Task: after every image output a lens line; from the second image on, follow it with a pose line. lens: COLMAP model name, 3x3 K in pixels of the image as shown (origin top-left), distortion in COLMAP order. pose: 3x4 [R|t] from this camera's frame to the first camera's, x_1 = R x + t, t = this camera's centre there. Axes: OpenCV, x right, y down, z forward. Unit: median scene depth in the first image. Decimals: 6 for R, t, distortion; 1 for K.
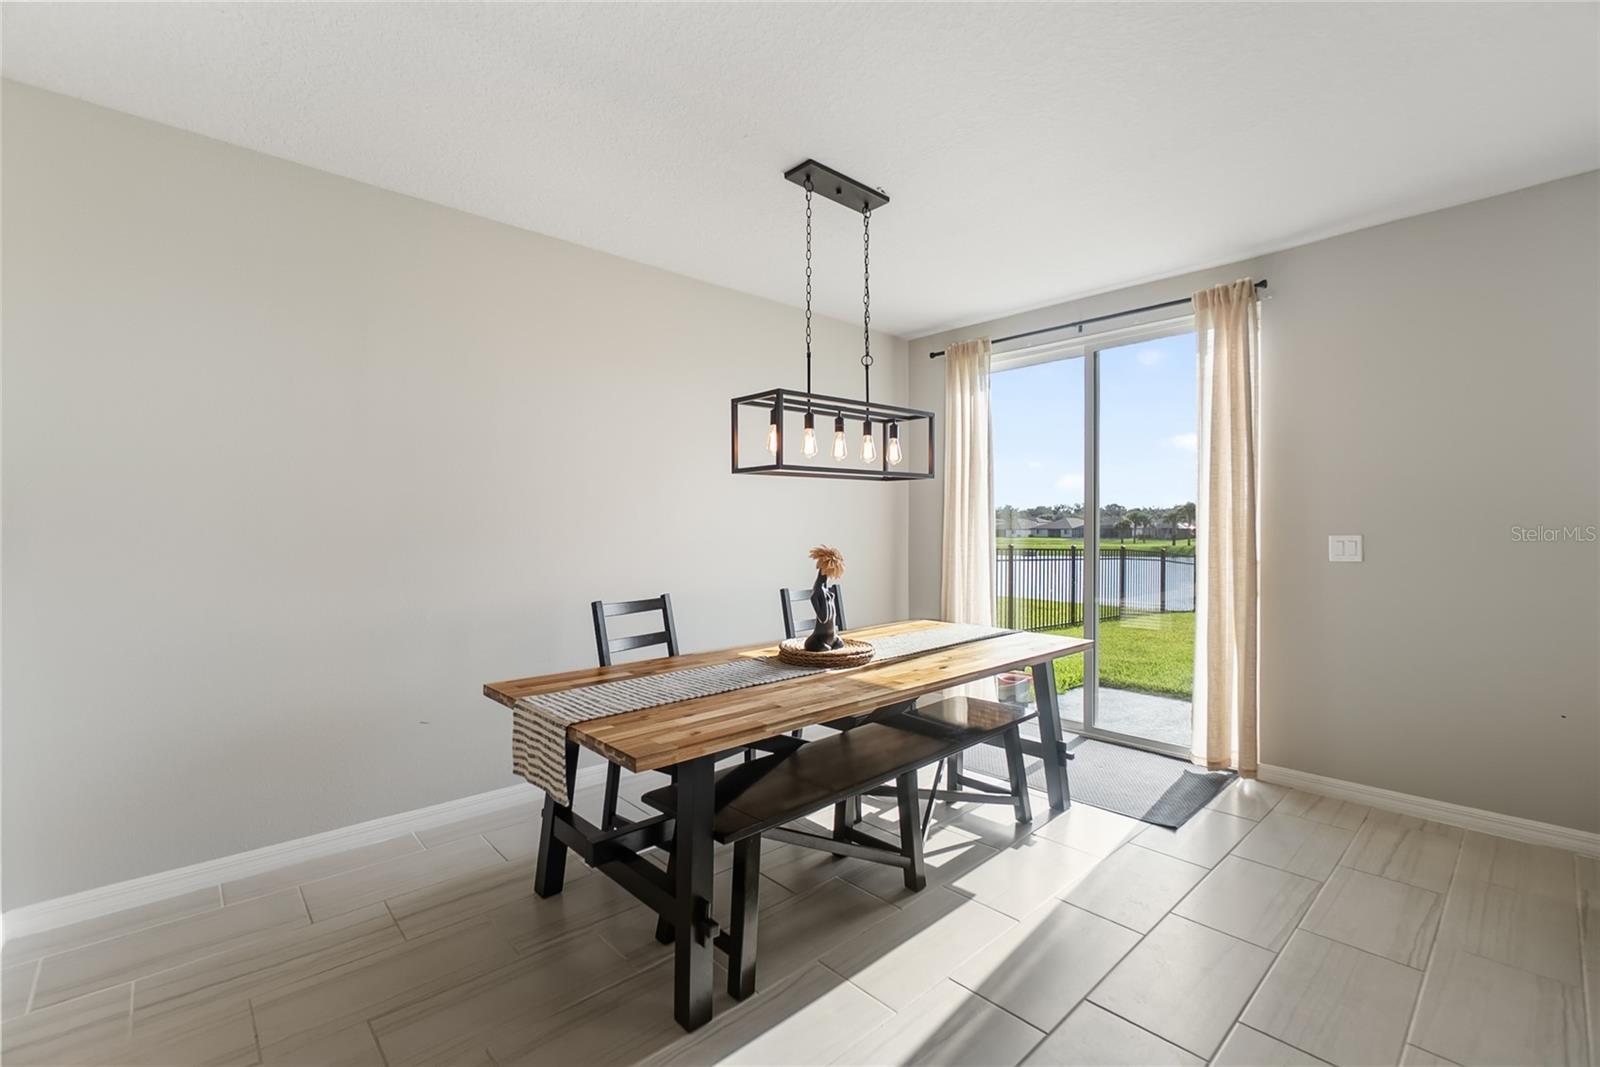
lens RADIAL K [[700.0, 0, 799.7], [0, 700.0, 529.8], [0, 0, 1]] dist [-0.006343, 0.001089]
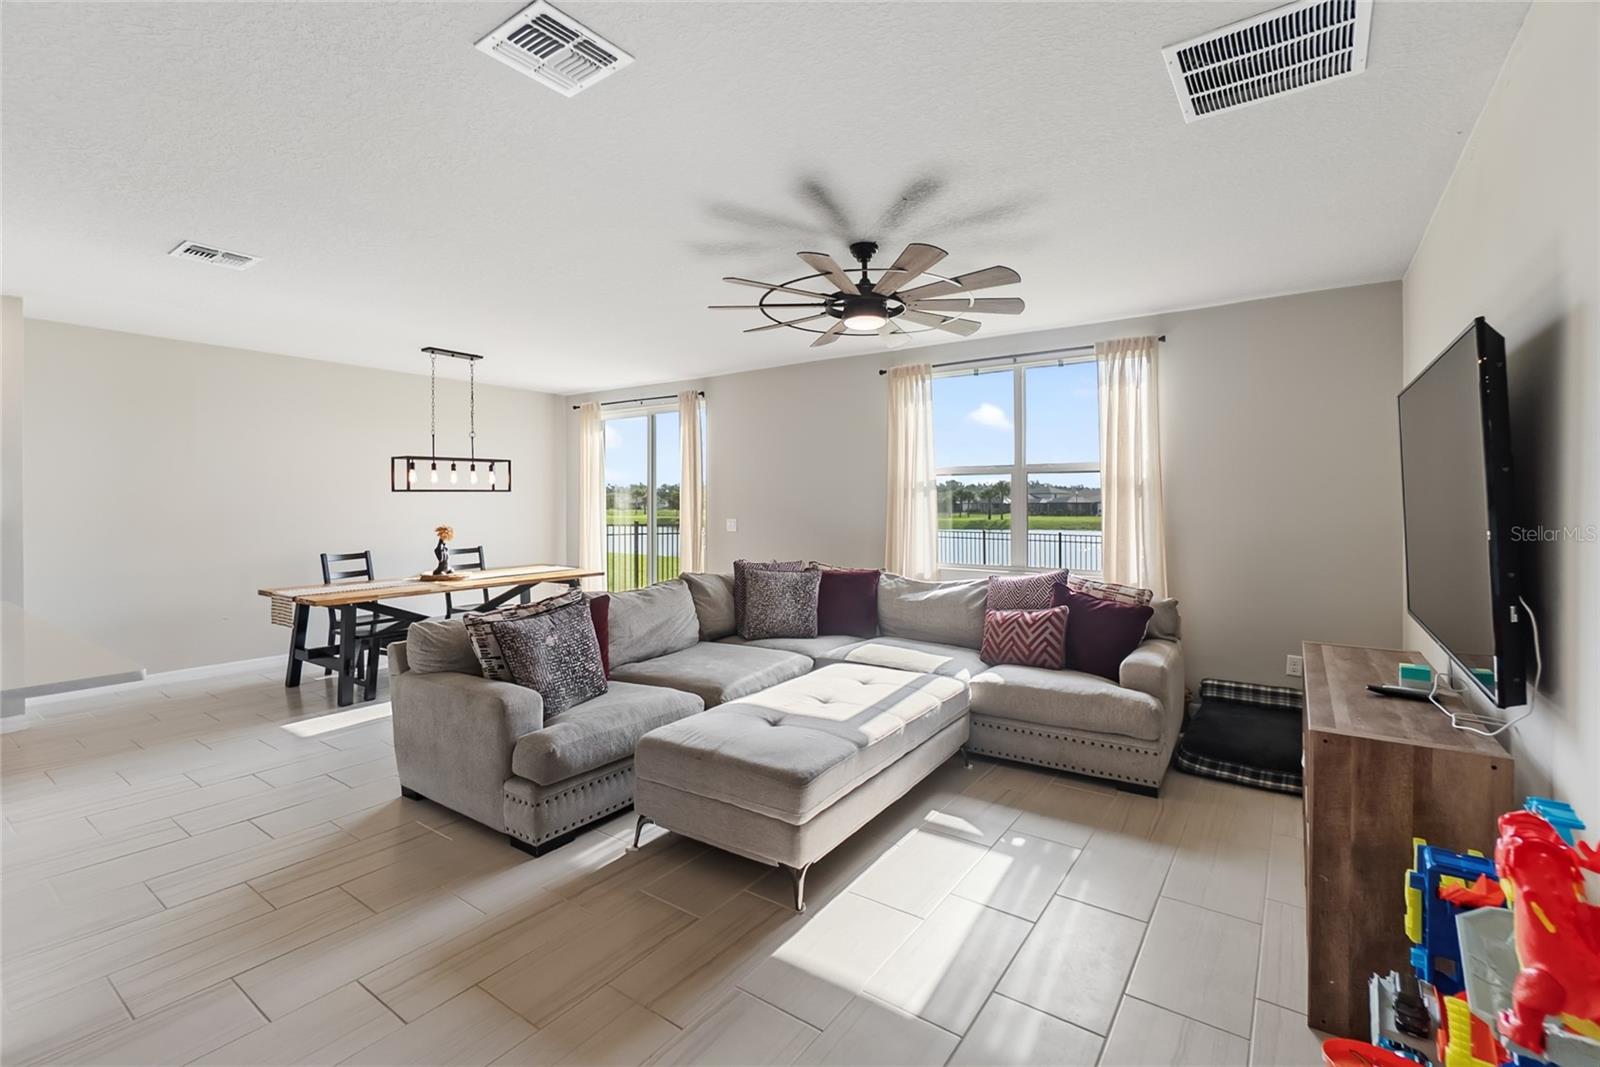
lens RADIAL K [[700.0, 0, 799.5], [0, 700.0, 507.6], [0, 0, 1]] dist [-0.006343, 0.001089]
pose [[0.978483, -0.002505, 0.206314, 0.610825], [0.001780, 0.999992, 0.003702, -0.034748], [-0.206321, -0.003255, 0.978479, -1.202478]]
